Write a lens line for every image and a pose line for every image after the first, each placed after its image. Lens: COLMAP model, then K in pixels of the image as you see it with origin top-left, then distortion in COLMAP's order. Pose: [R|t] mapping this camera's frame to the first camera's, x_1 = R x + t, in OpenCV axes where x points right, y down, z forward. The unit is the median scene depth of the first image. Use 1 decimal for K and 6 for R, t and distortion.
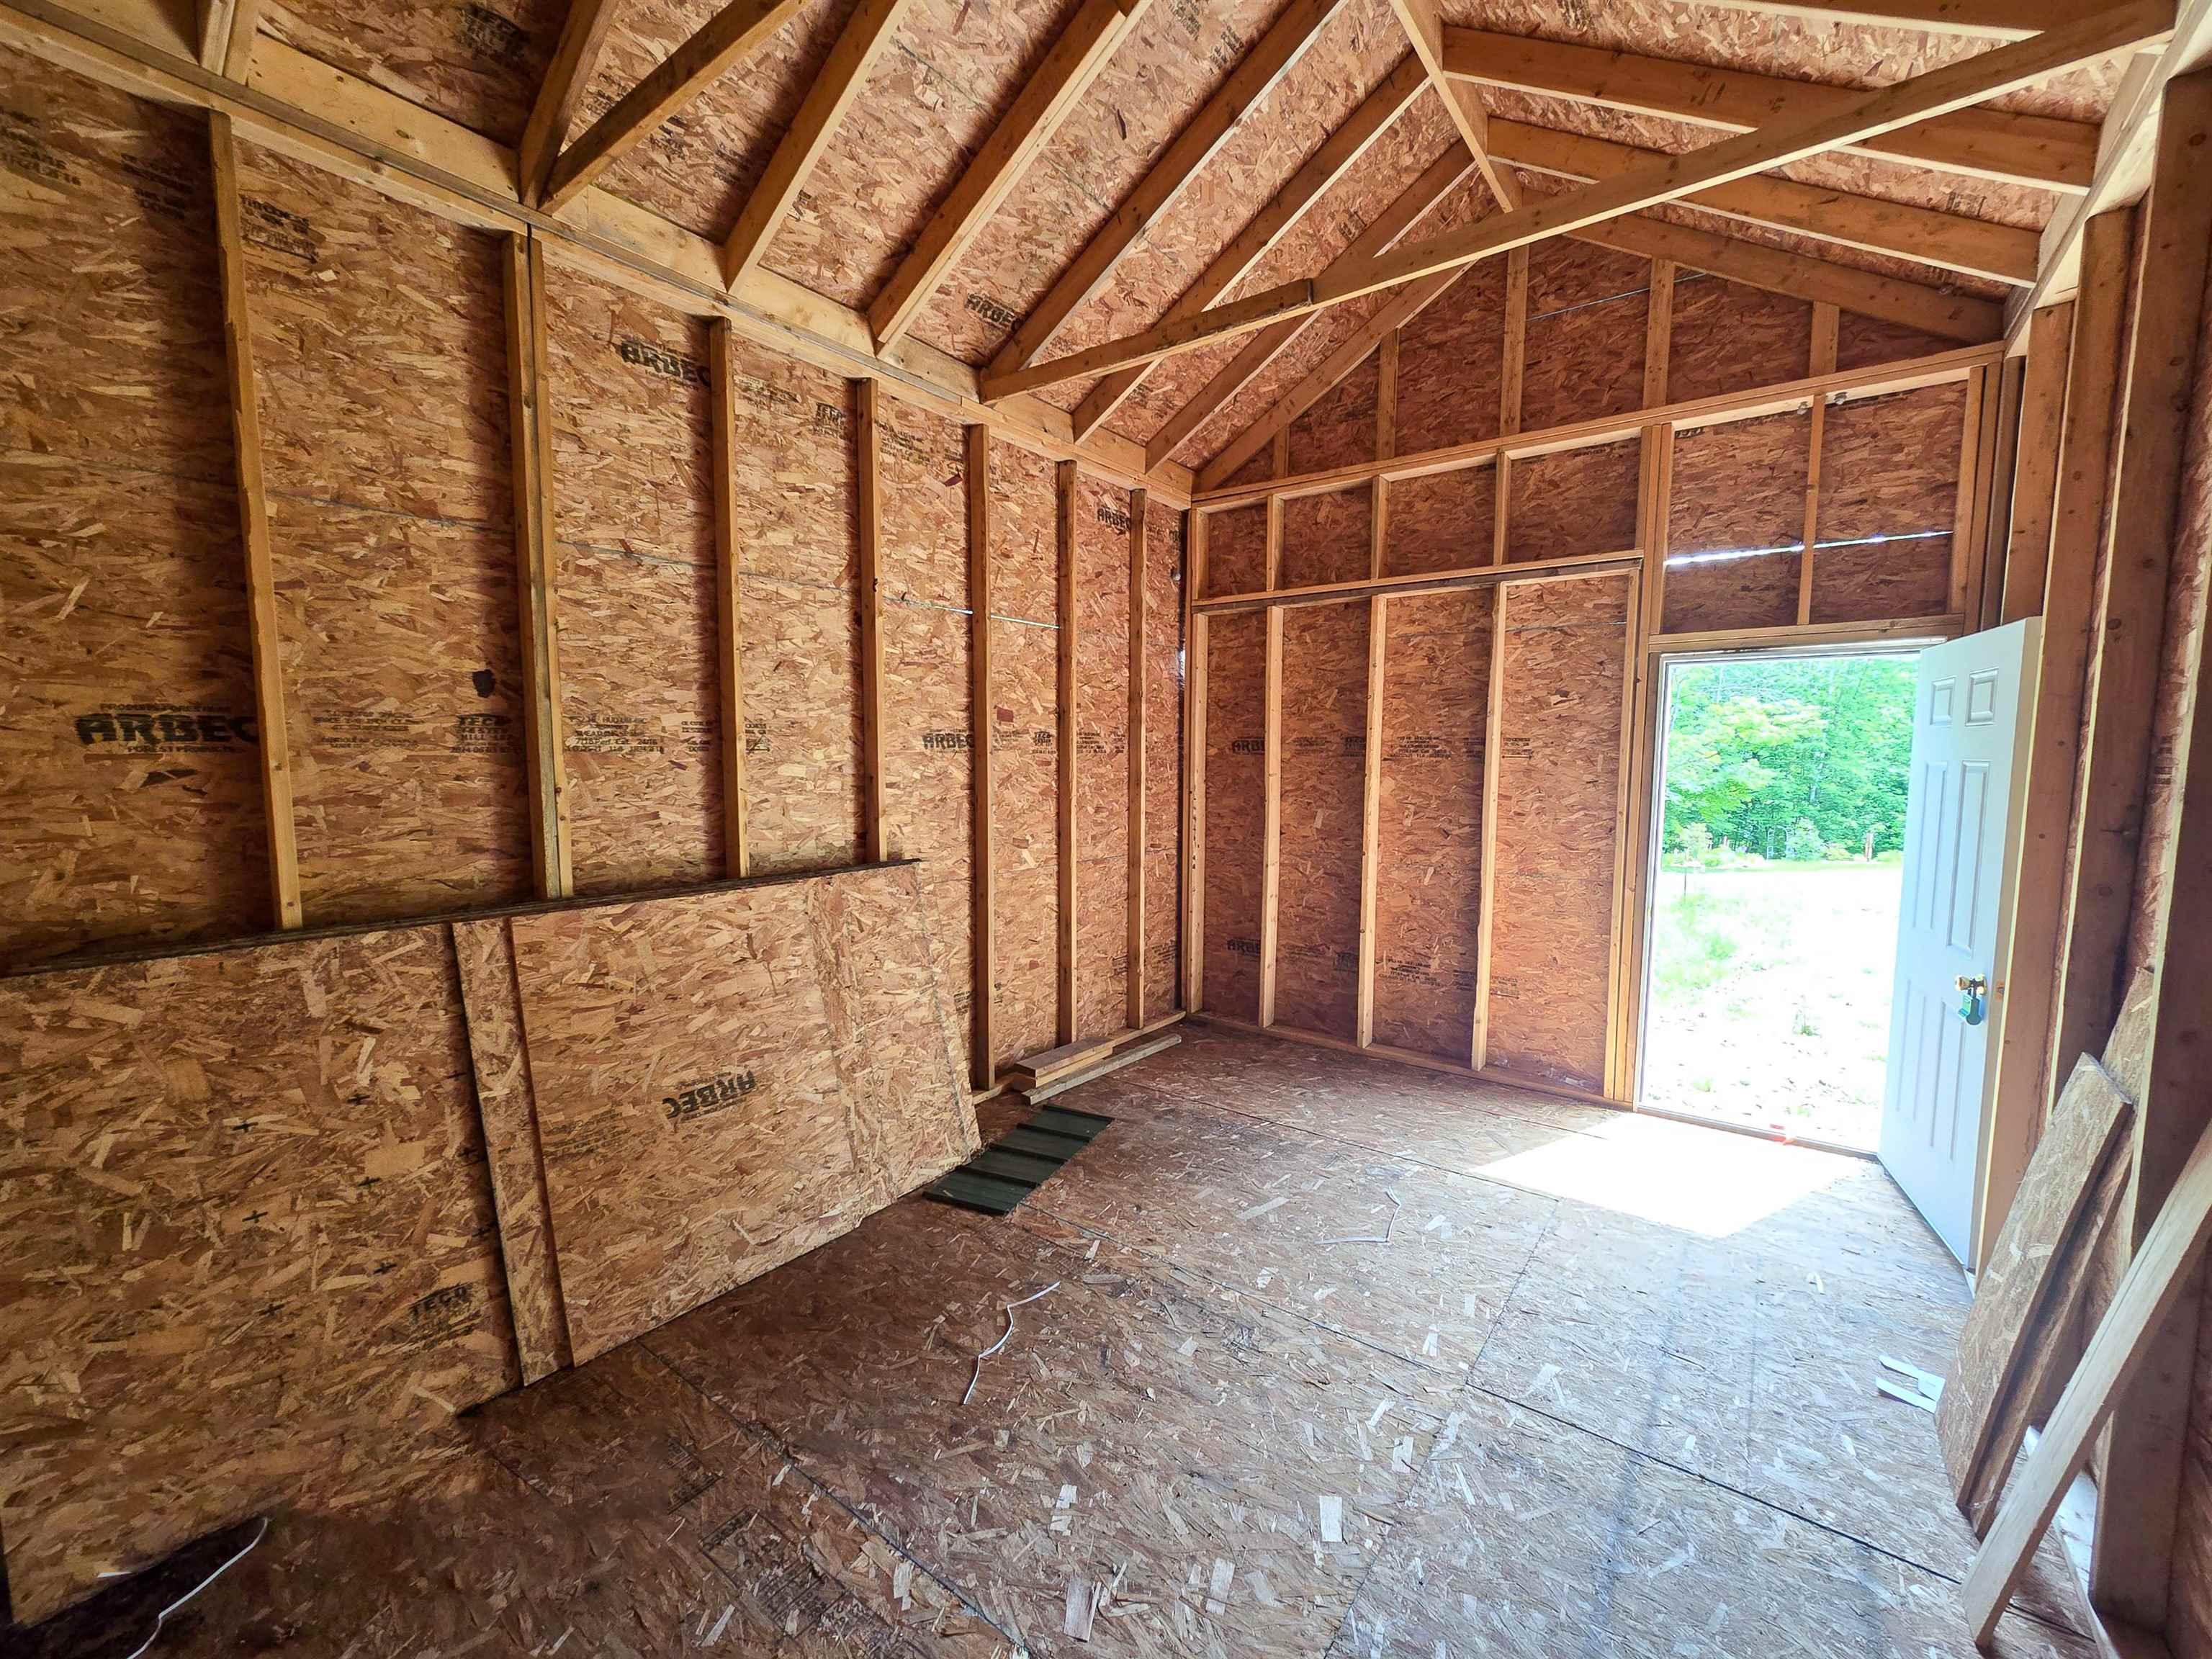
lens RADIAL K [[914.5, 0, 1106.0], [0, 914.5, 829.5], [0, 0, 1]] dist [-0.001189, -0.000226]
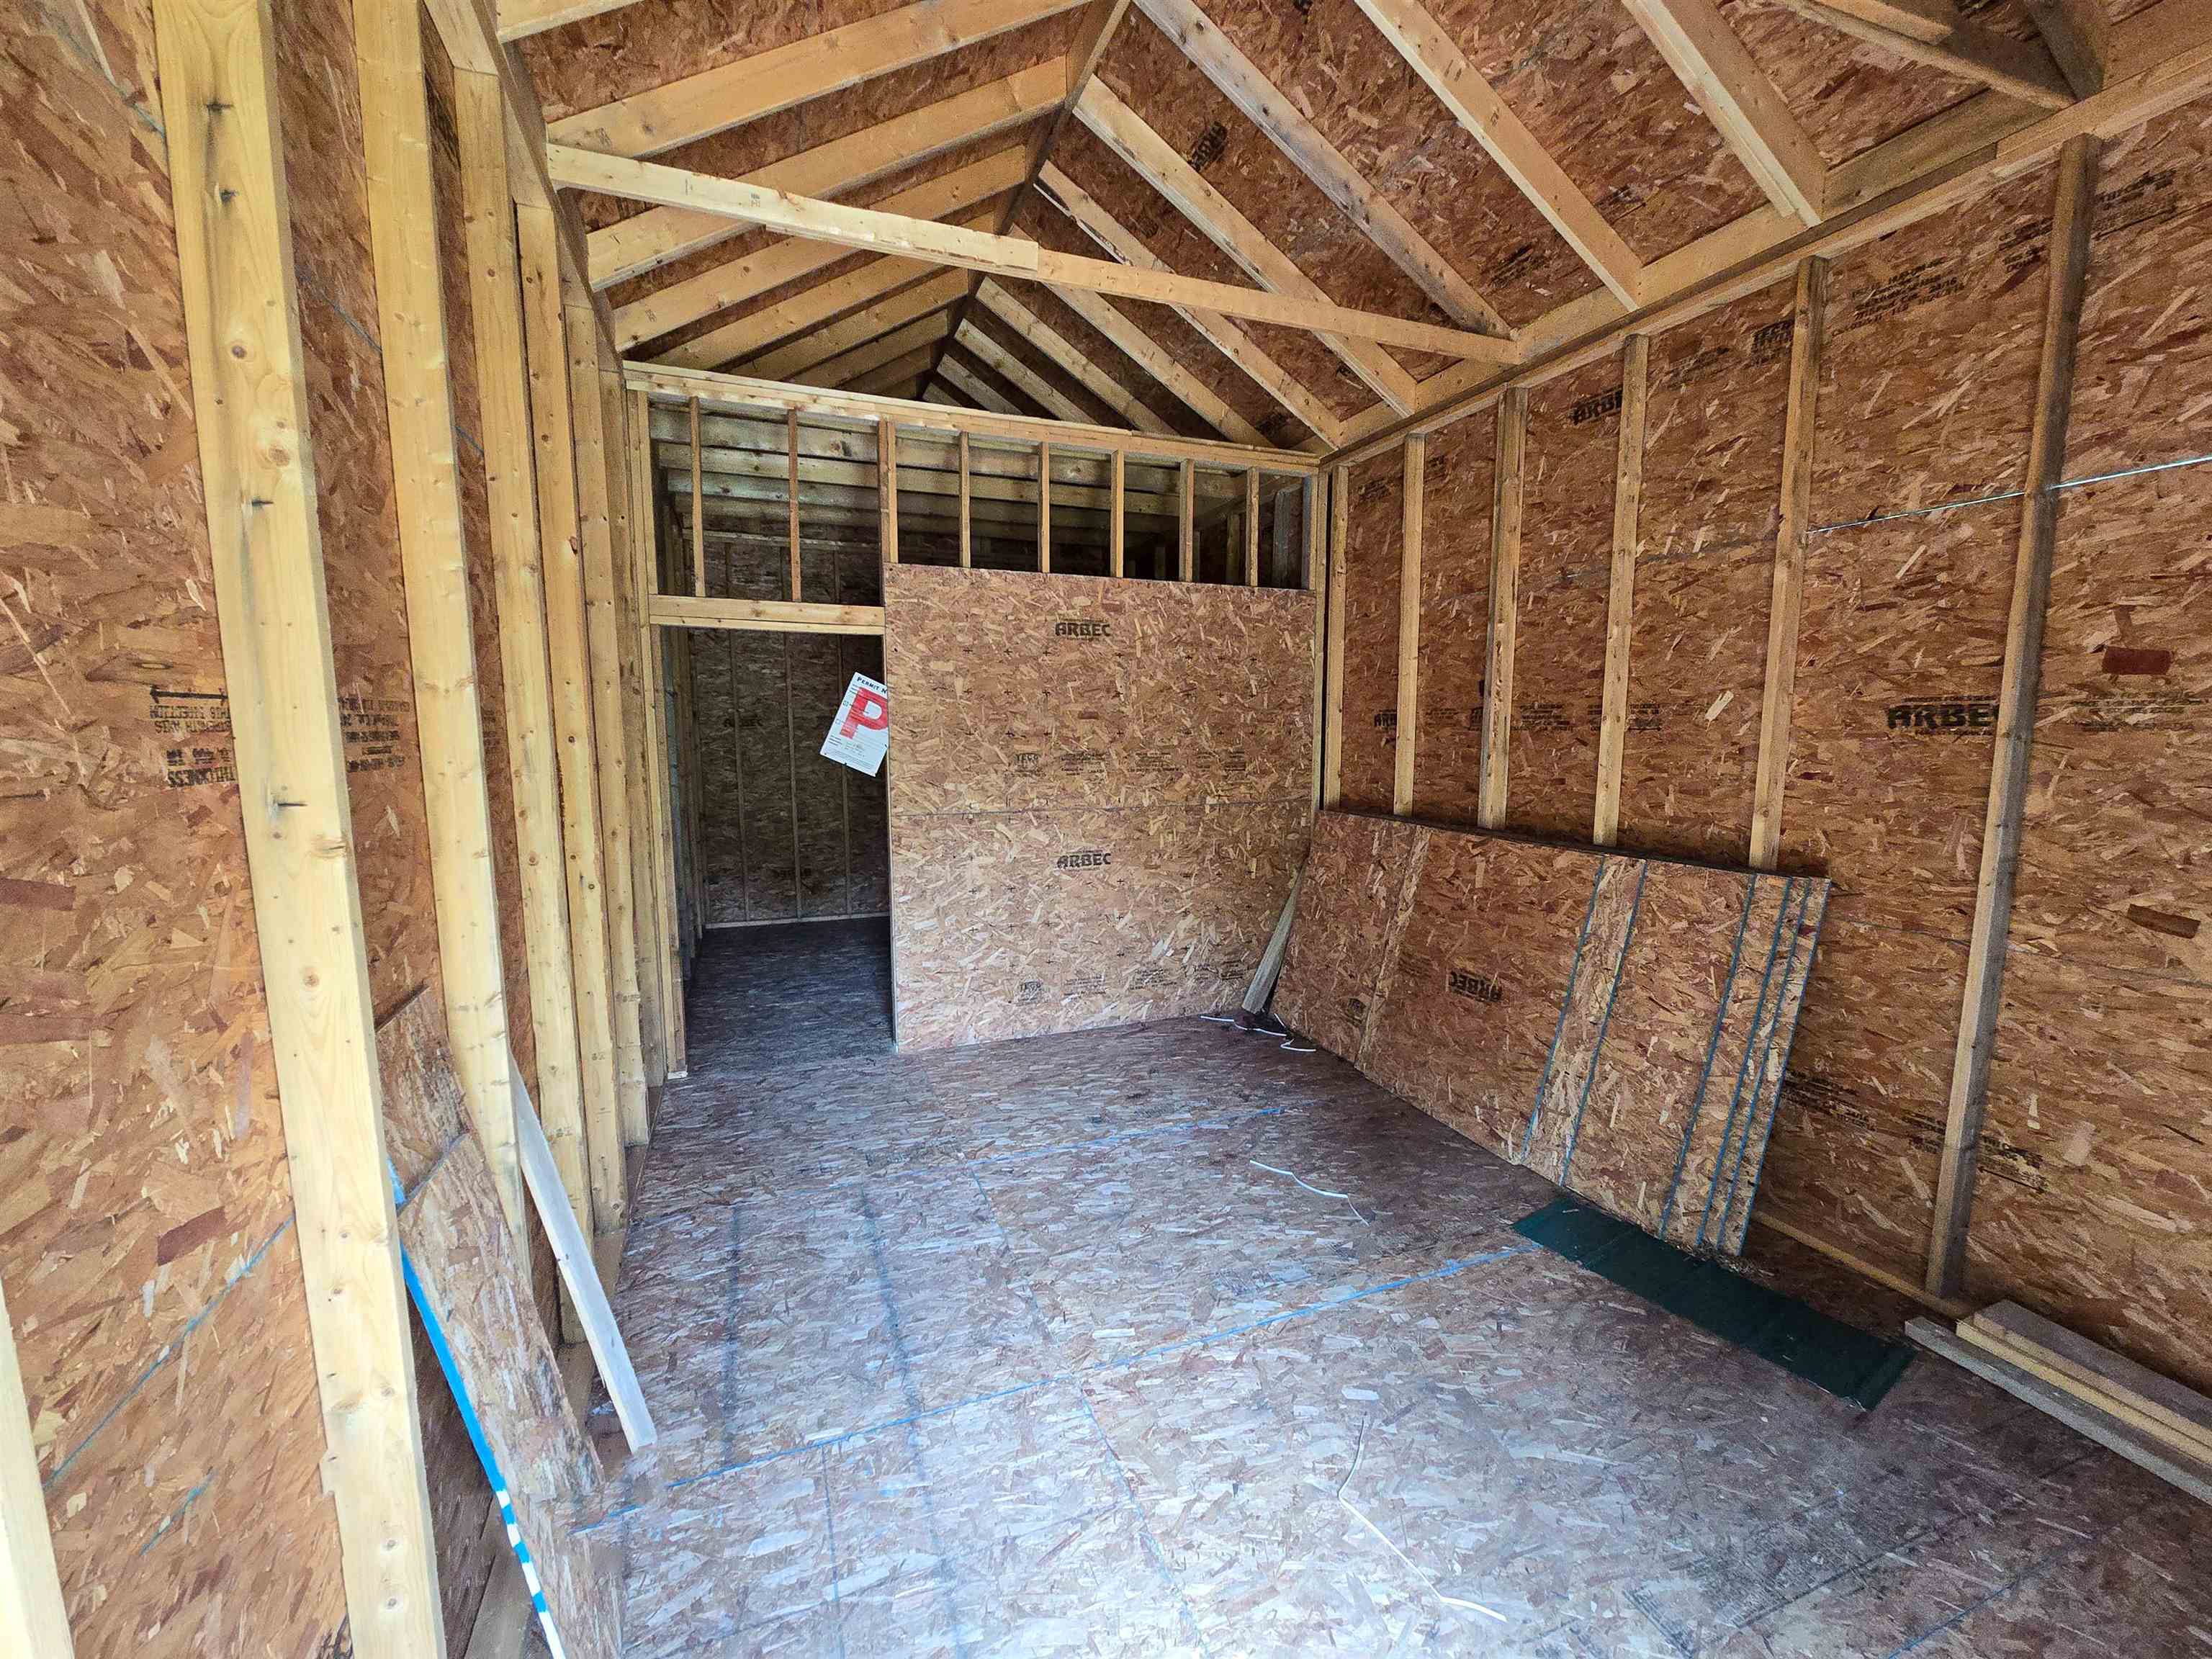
lens RADIAL K [[914.5, 0, 1106.0], [0, 914.5, 829.5], [0, 0, 1]] dist [-0.001189, -0.000226]
pose [[-0.535457, 0.086381, -0.840134, 0.913195], [-0.082486, 0.984651, 0.153812, -0.092947], [0.840525, 0.151659, -0.520113, 1.148403]]
